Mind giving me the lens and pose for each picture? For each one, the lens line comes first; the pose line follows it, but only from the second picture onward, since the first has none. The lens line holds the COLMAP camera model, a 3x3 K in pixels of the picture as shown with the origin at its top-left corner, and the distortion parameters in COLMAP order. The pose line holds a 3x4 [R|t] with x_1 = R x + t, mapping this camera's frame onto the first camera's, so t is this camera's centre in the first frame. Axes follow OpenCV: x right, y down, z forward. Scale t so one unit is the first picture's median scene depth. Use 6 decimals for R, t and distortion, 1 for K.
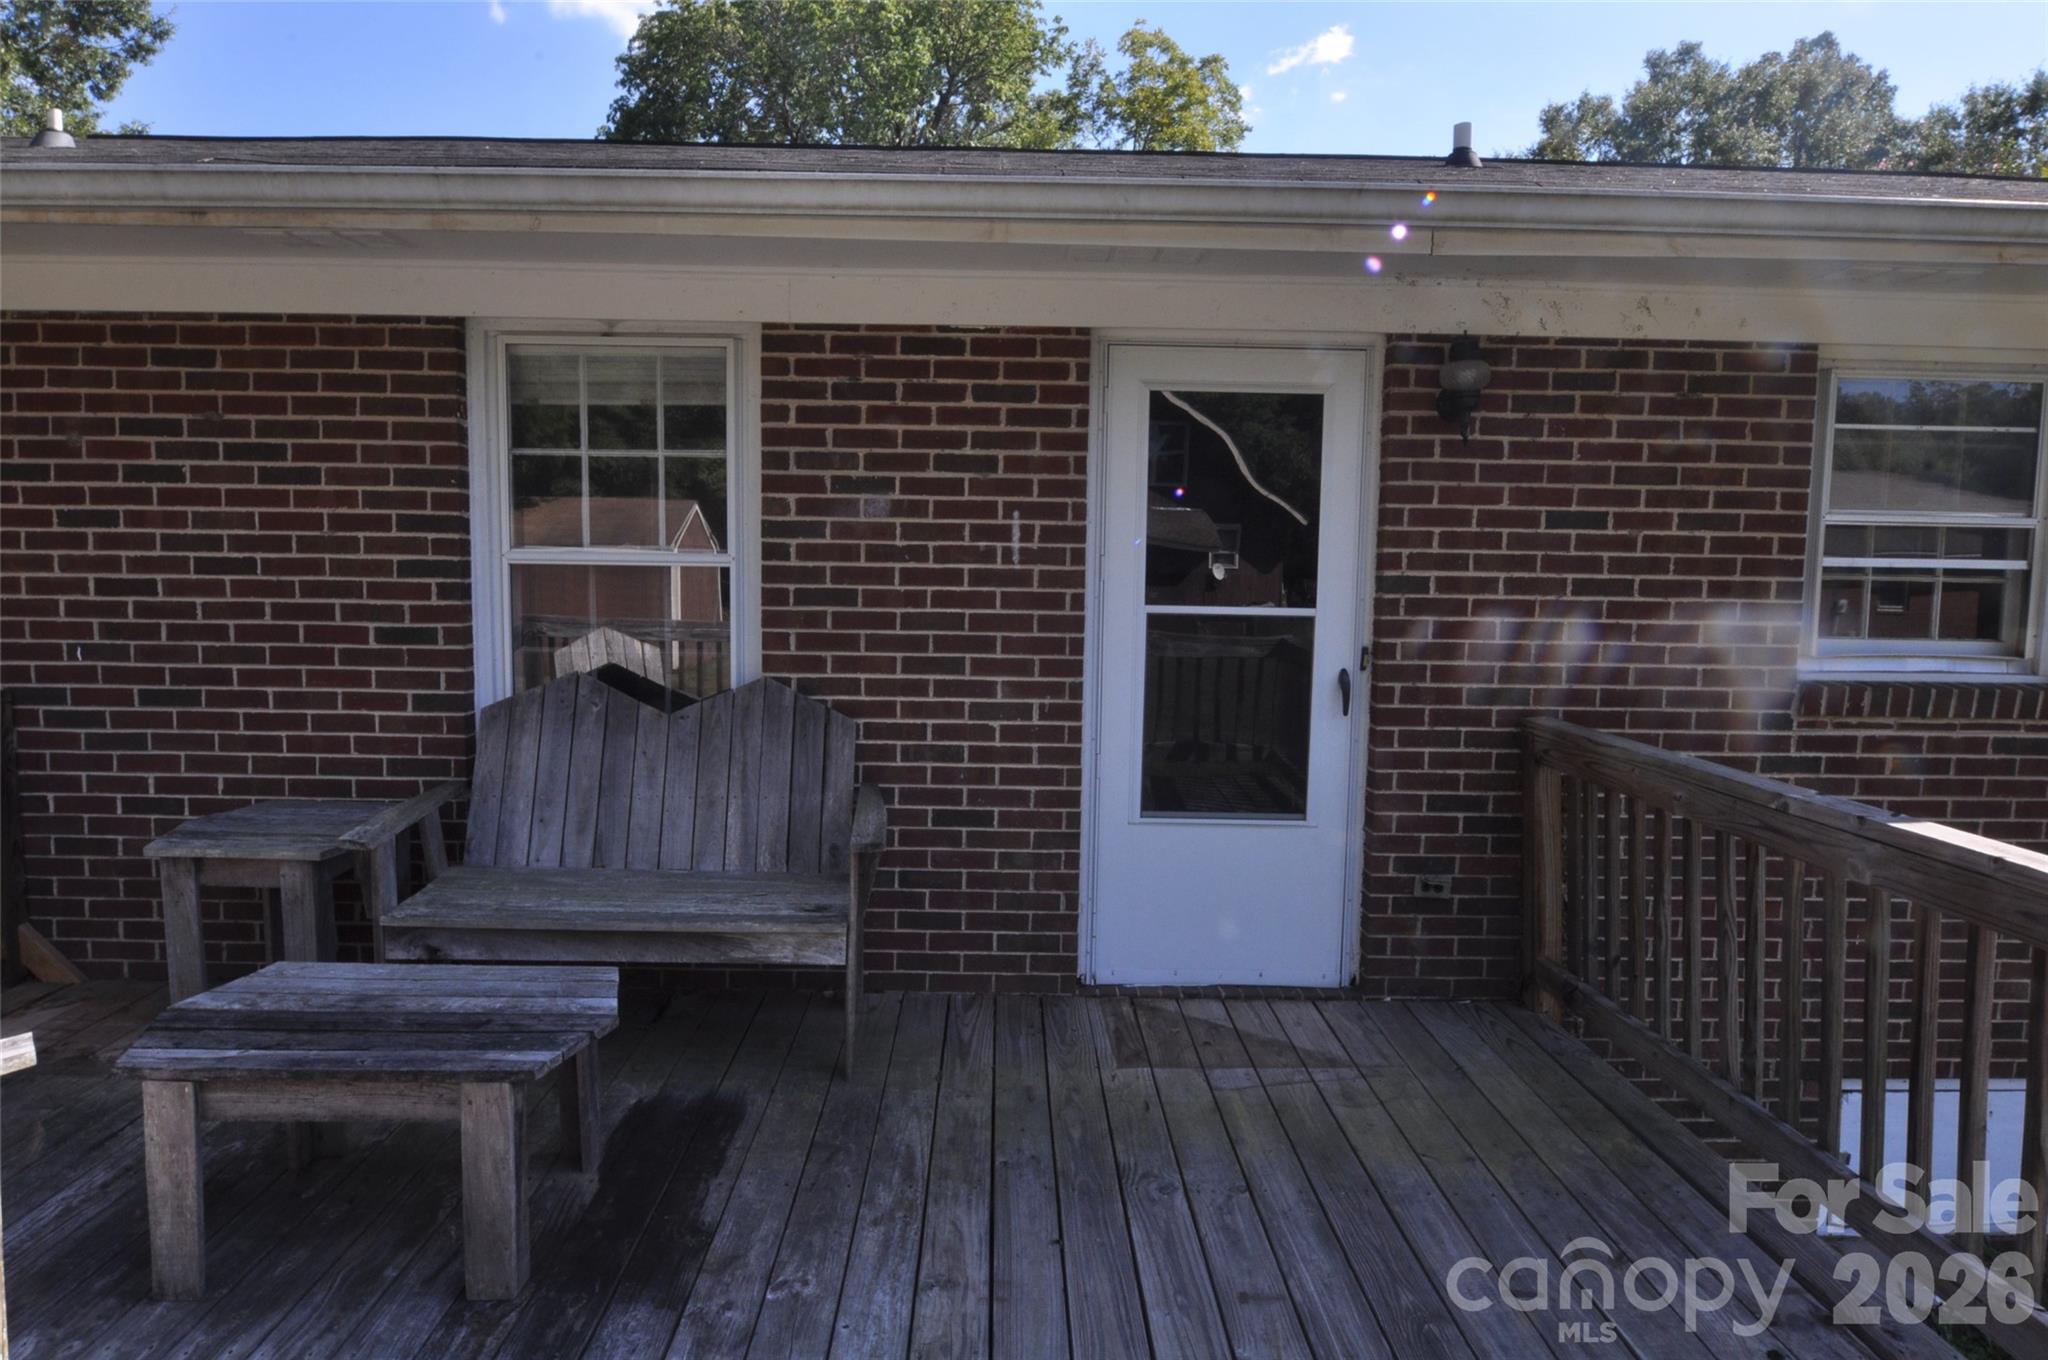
lens RADIAL K [[1225.3, 0, 1022.7], [0, 1225.3, 676.7], [0, 0, 1]] dist [-0.014220, -0.005575]
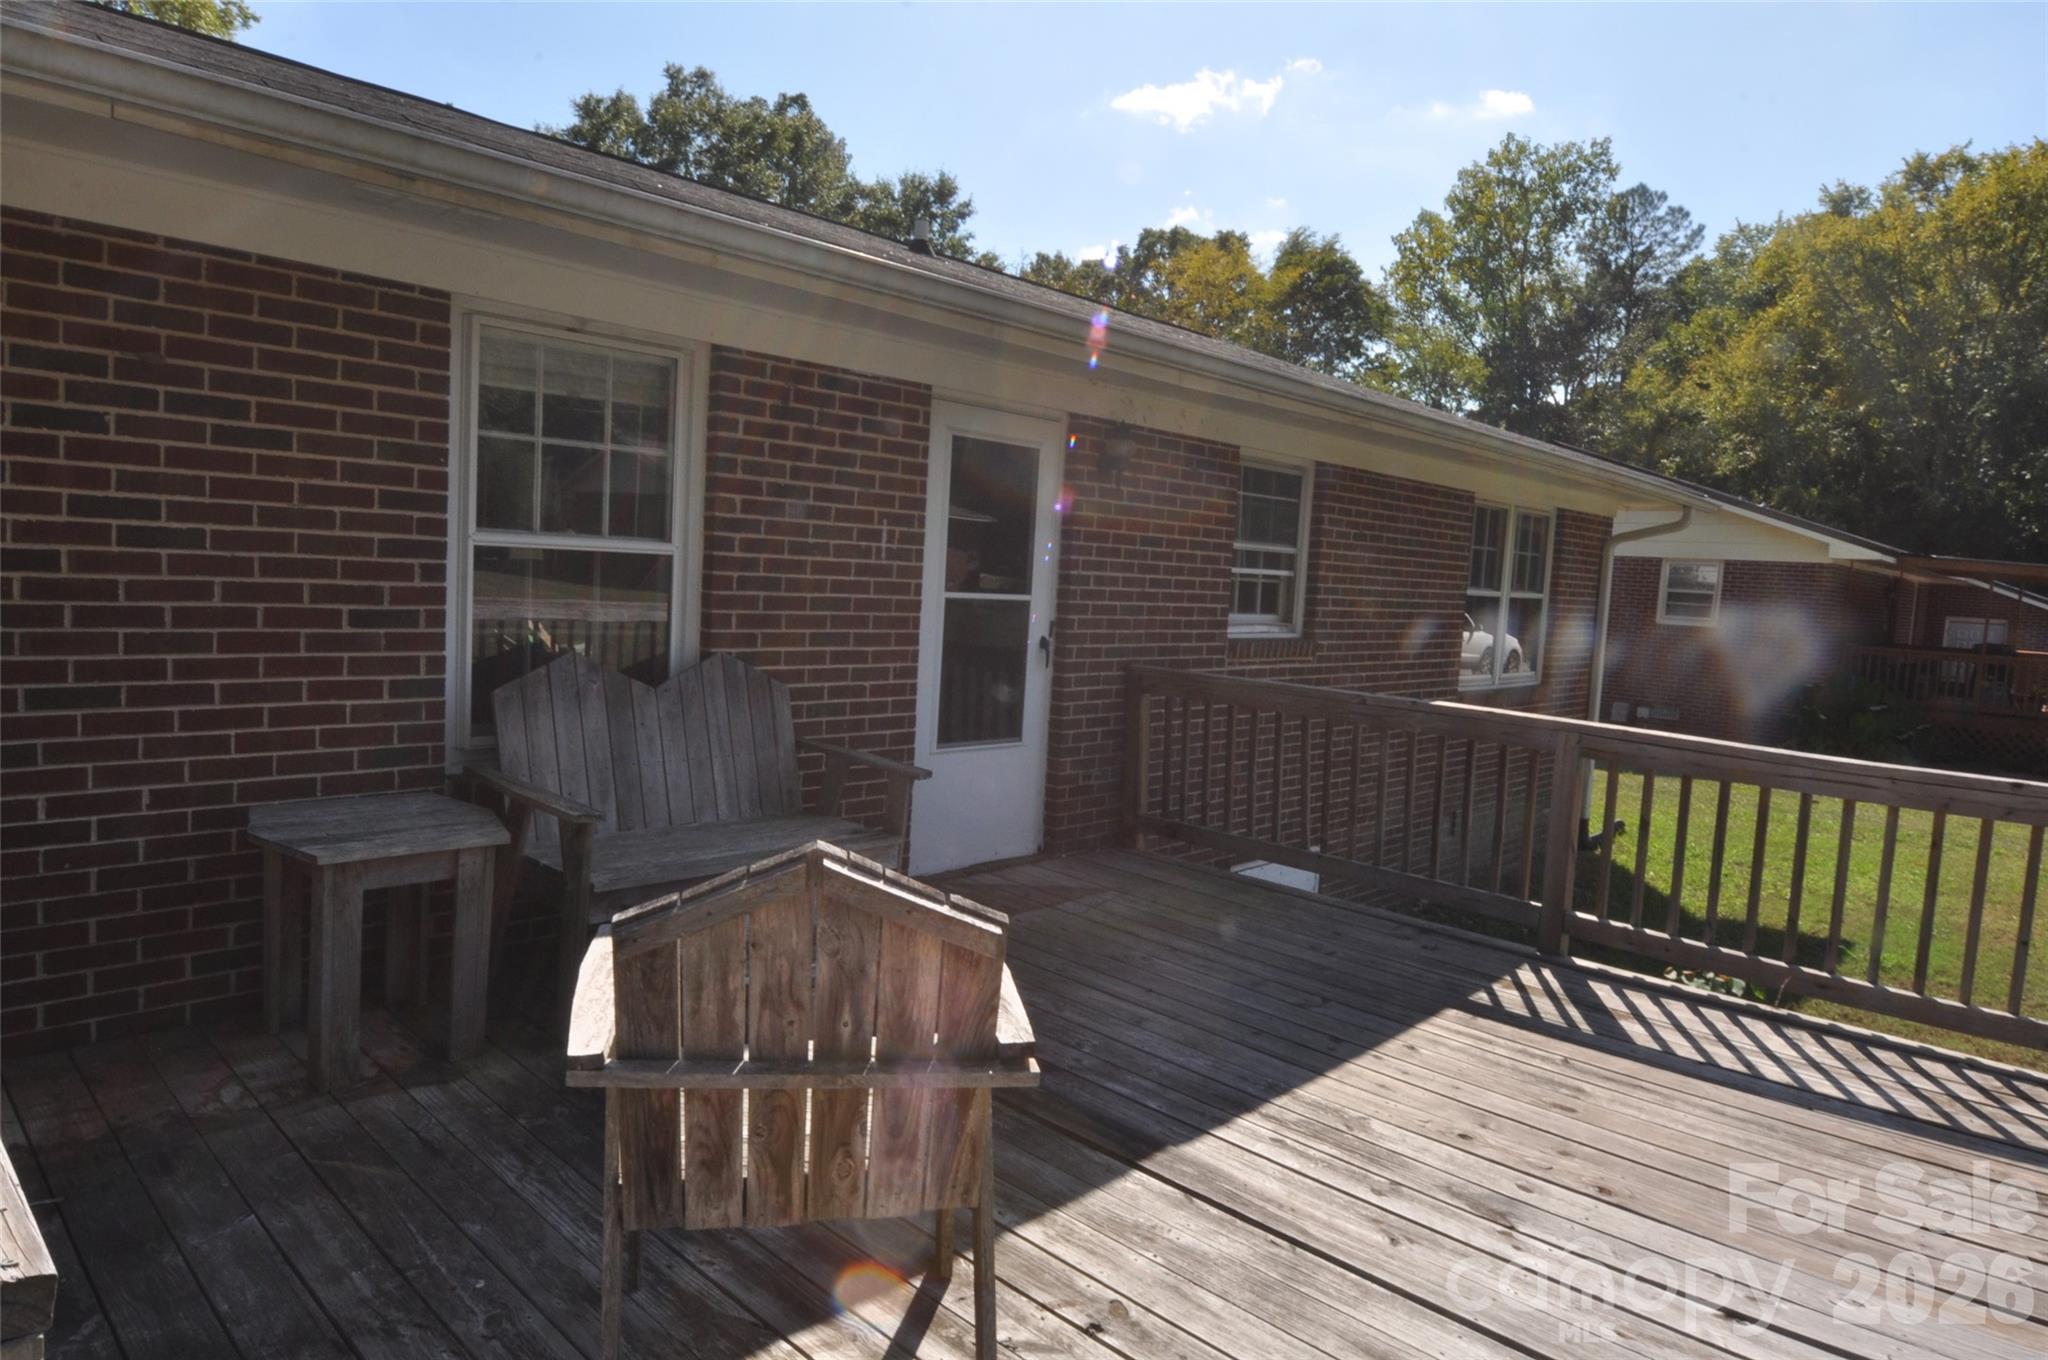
lens RADIAL K [[1225.3, 0, 1022.4], [0, 1225.3, 678.6], [0, 0, 1]] dist [-0.014220, -0.005575]
pose [[0.699474, -0.042226, 0.713410, -0.832161], [0.020539, 0.999028, 0.038993, -0.013950], [-0.714363, -0.012622, 0.699661, -0.014256]]
